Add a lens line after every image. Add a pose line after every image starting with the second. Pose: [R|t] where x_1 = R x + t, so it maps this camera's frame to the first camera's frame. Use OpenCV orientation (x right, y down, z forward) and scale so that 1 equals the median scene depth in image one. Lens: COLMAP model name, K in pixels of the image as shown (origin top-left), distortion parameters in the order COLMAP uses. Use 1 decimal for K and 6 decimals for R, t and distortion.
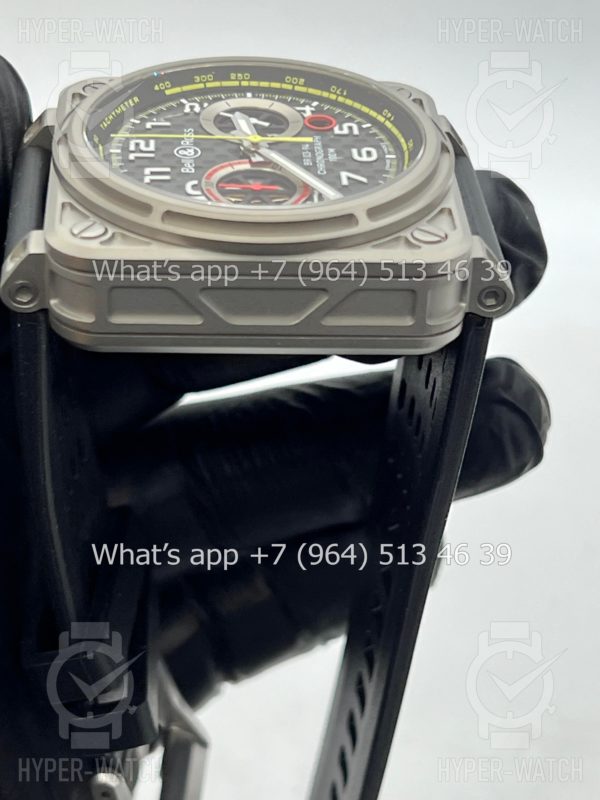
lens RADIAL K [[1873.9, 0, 300.5], [0, 1873.9, 400.9], [0, 0, 1]] dist [0.211274, 0.000000]
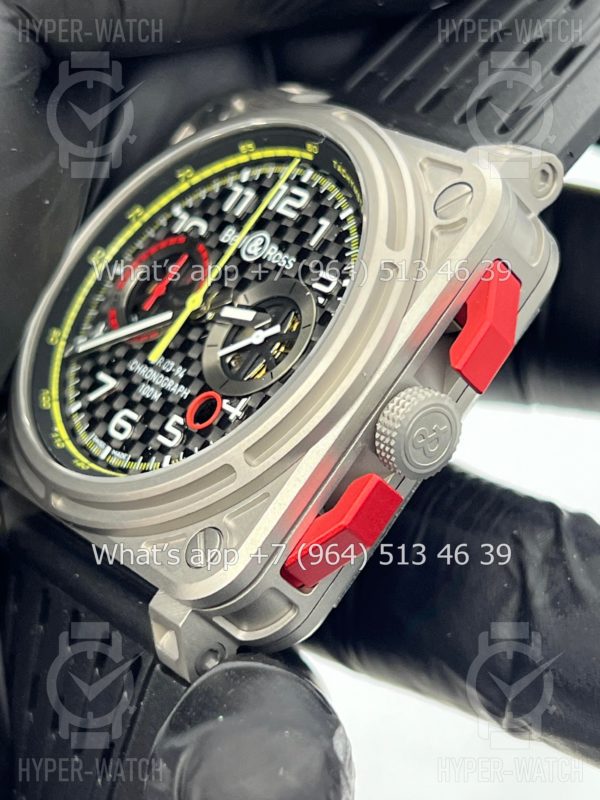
lens RADIAL K [[1873.9, 0, 299.8], [0, 1873.9, 398.5], [0, 0, 1]] dist [0.211274, 0.000000]
pose [[-0.634014, 0.764436, -0.116895, 0.069854], [0.139990, 0.262115, 0.954829, -0.858589], [0.760545, 0.589011, -0.273198, 1.243489]]
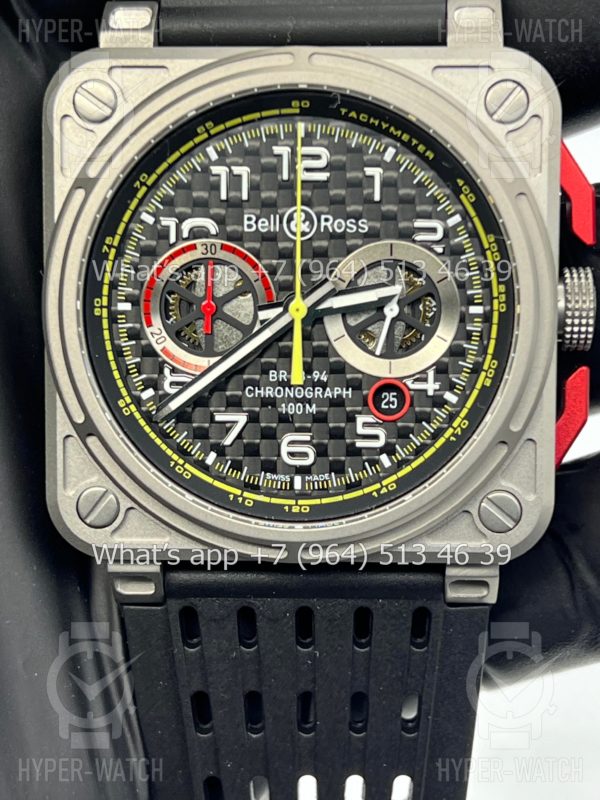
lens RADIAL K [[1873.9, 0, 297.5], [0, 1873.9, 416.6], [0, 0, 1]] dist [0.211274, 0.000000]
pose [[-0.066084, 0.997017, 0.039888, -0.010651], [-0.511331, -0.068165, 0.856676, -0.787354], [0.856839, 0.036216, 0.514311, 0.587775]]
